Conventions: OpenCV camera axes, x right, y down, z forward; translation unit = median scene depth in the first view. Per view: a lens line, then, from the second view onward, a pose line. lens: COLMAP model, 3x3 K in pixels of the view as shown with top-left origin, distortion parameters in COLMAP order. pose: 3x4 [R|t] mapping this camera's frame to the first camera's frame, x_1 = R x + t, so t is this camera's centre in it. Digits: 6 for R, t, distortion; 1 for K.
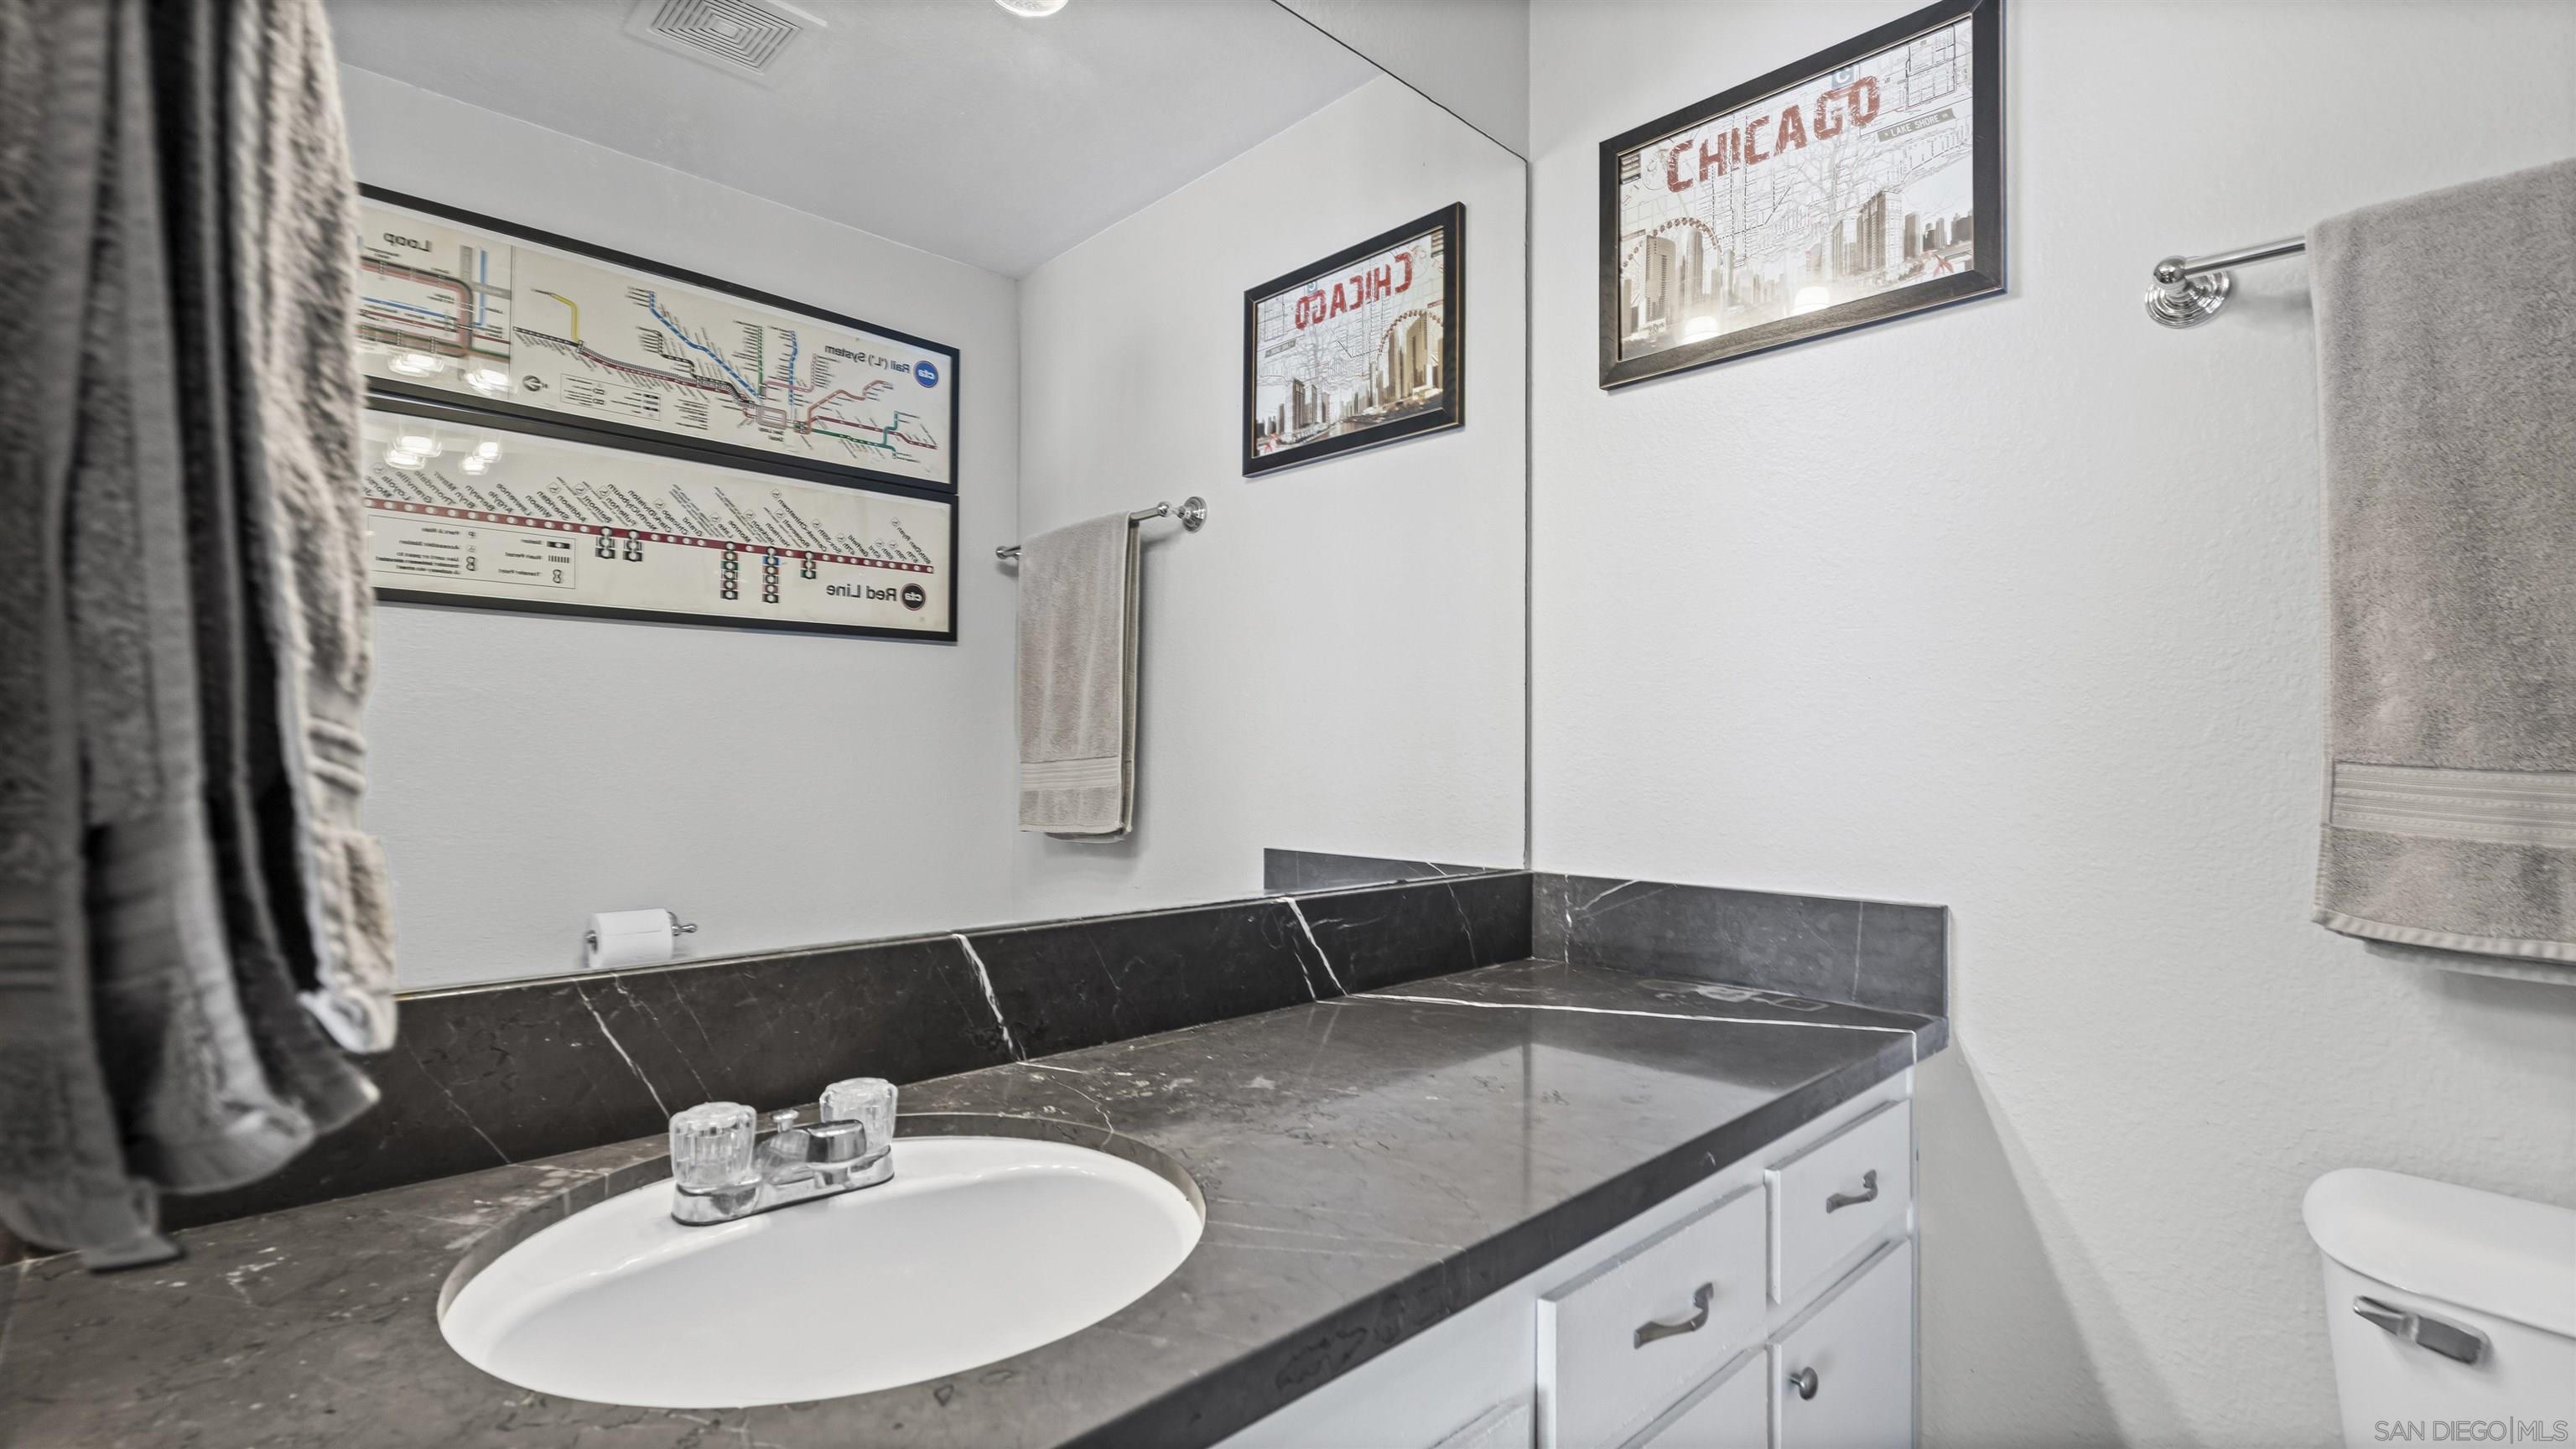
lens RADIAL K [[1184.4, 0, 1285.9], [0, 1184.4, 768.4], [0, 0, 1]] dist [-0.003252, -0.000022]
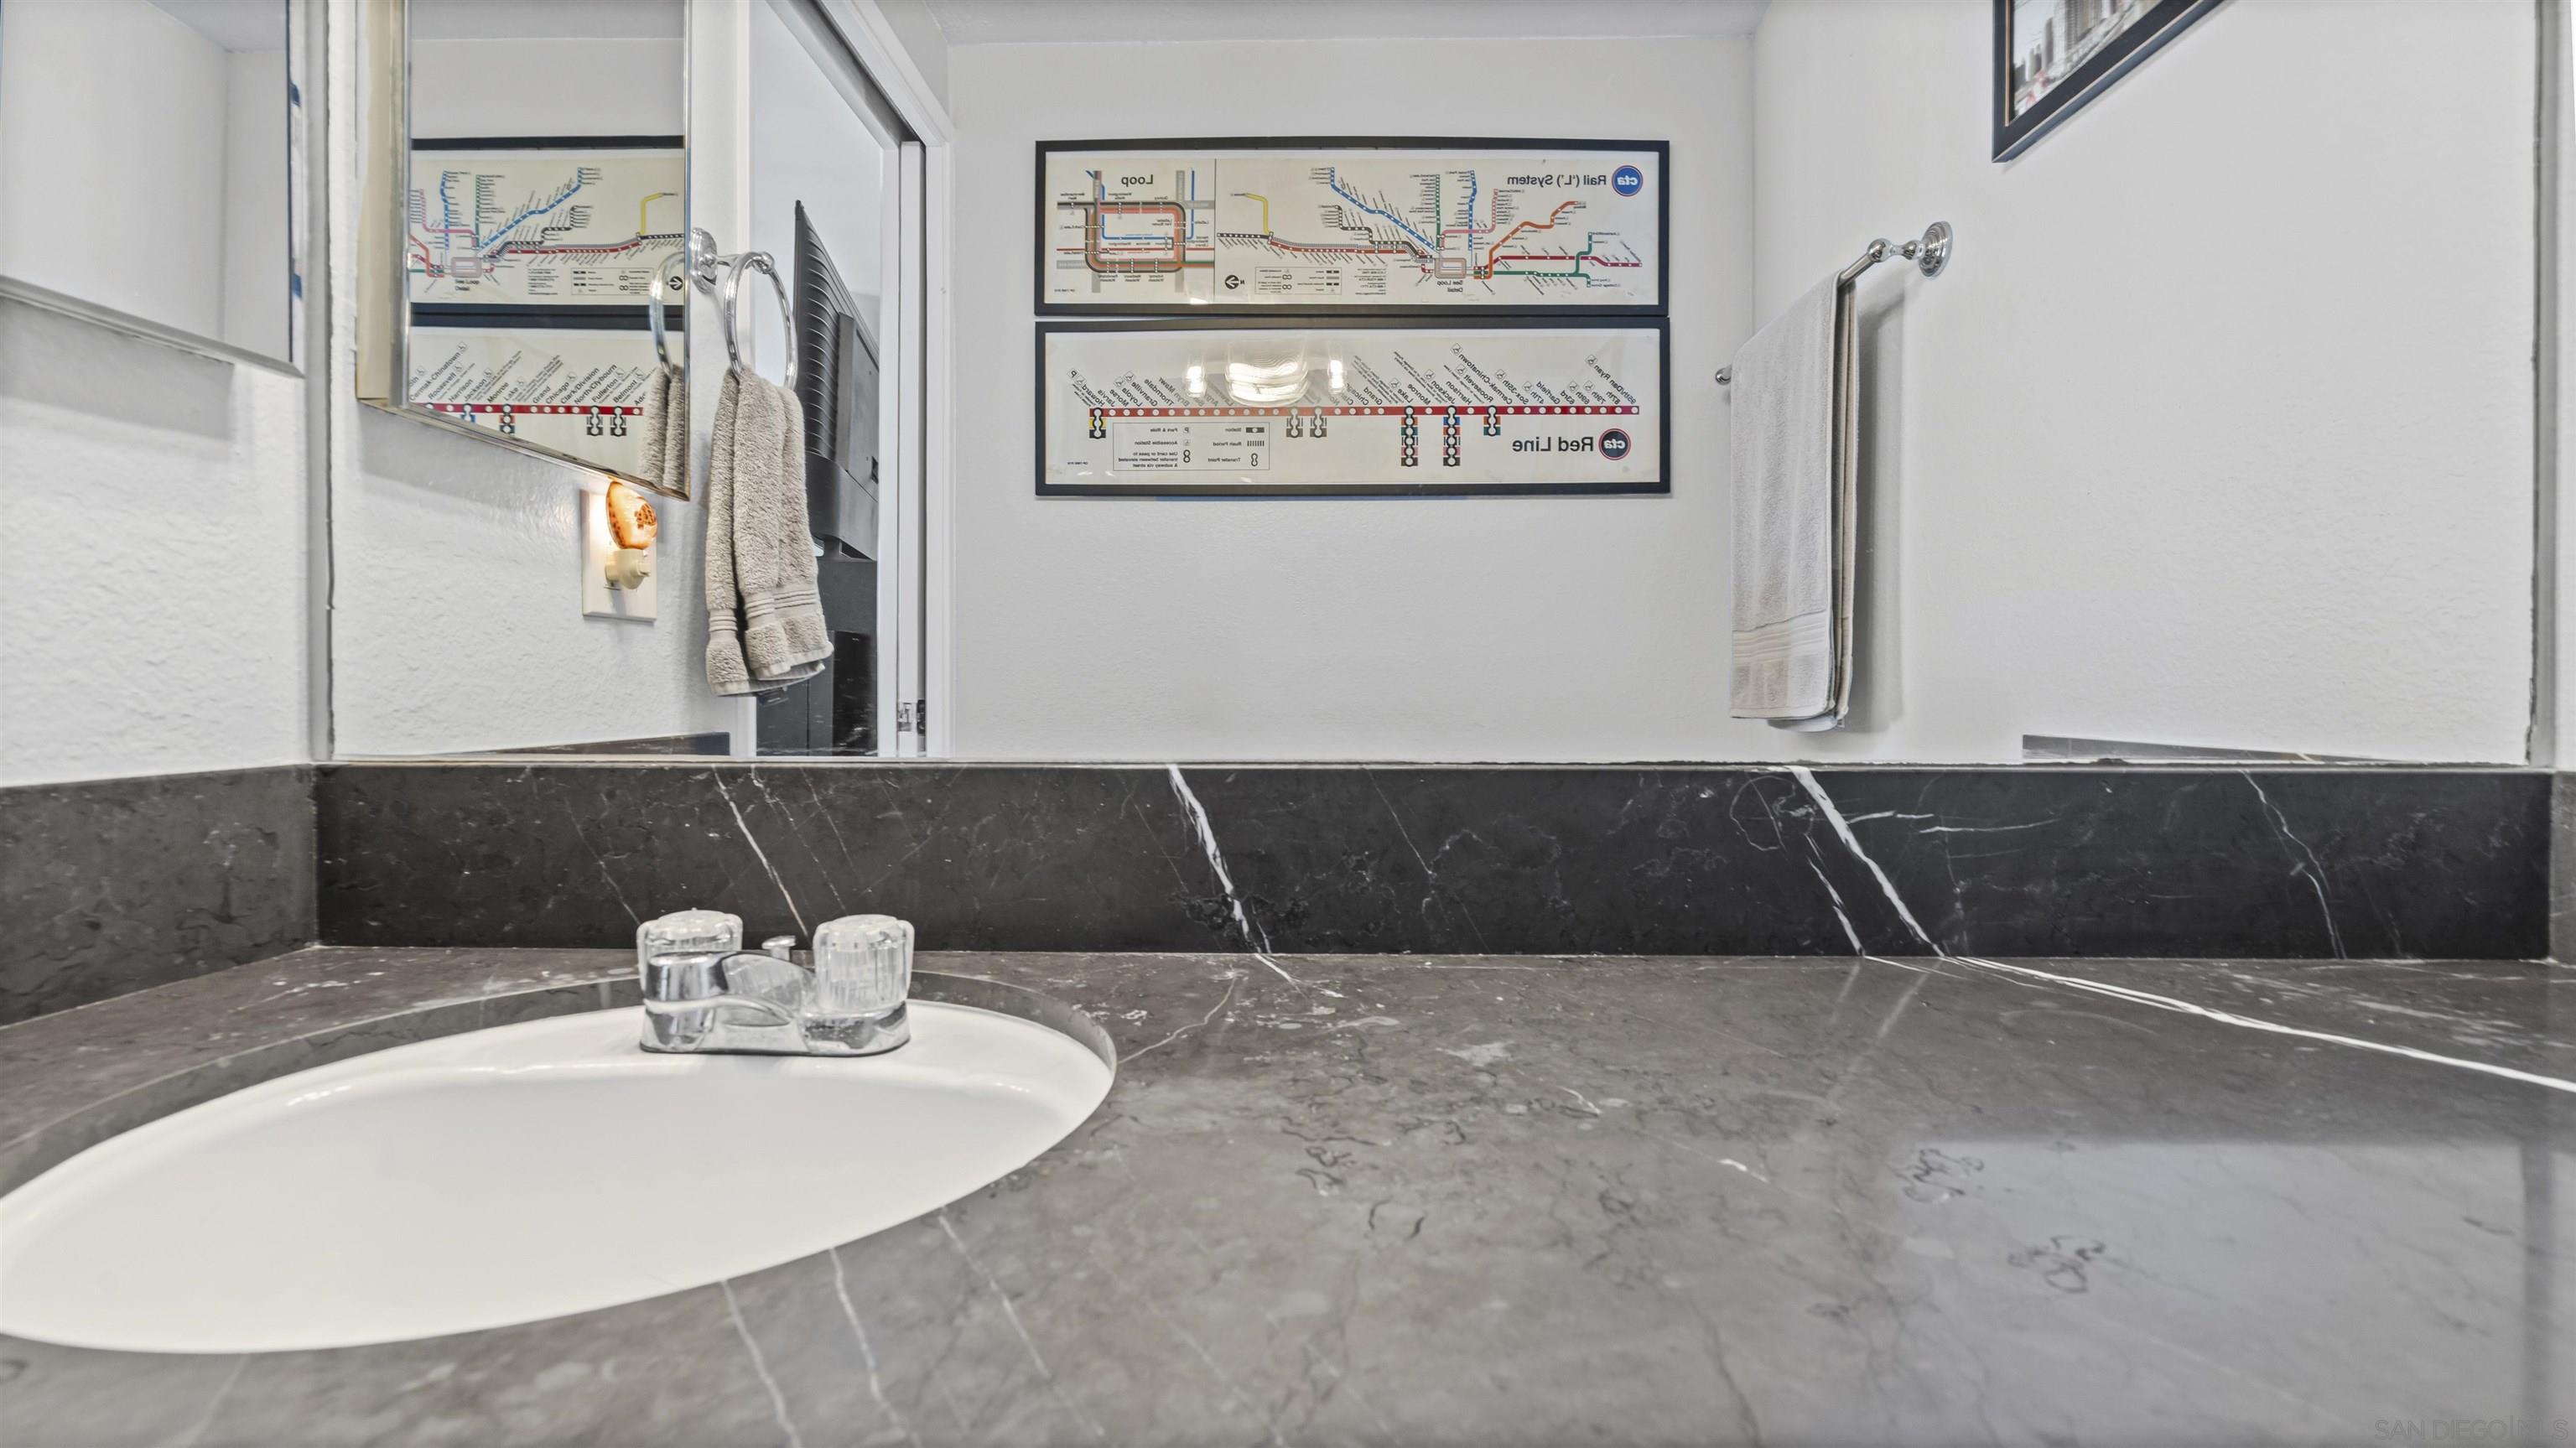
lens RADIAL K [[1170.2, 0, 1288.4], [0, 1170.2, 708.8], [0, 0, 1]] dist [-0.021385, 0.017627]
pose [[0.701588, 0.009439, -0.712520, 0.145126], [-0.005528, 0.999954, 0.007803, 0.049185], [0.712561, -0.001536, 0.701608, 0.267504]]
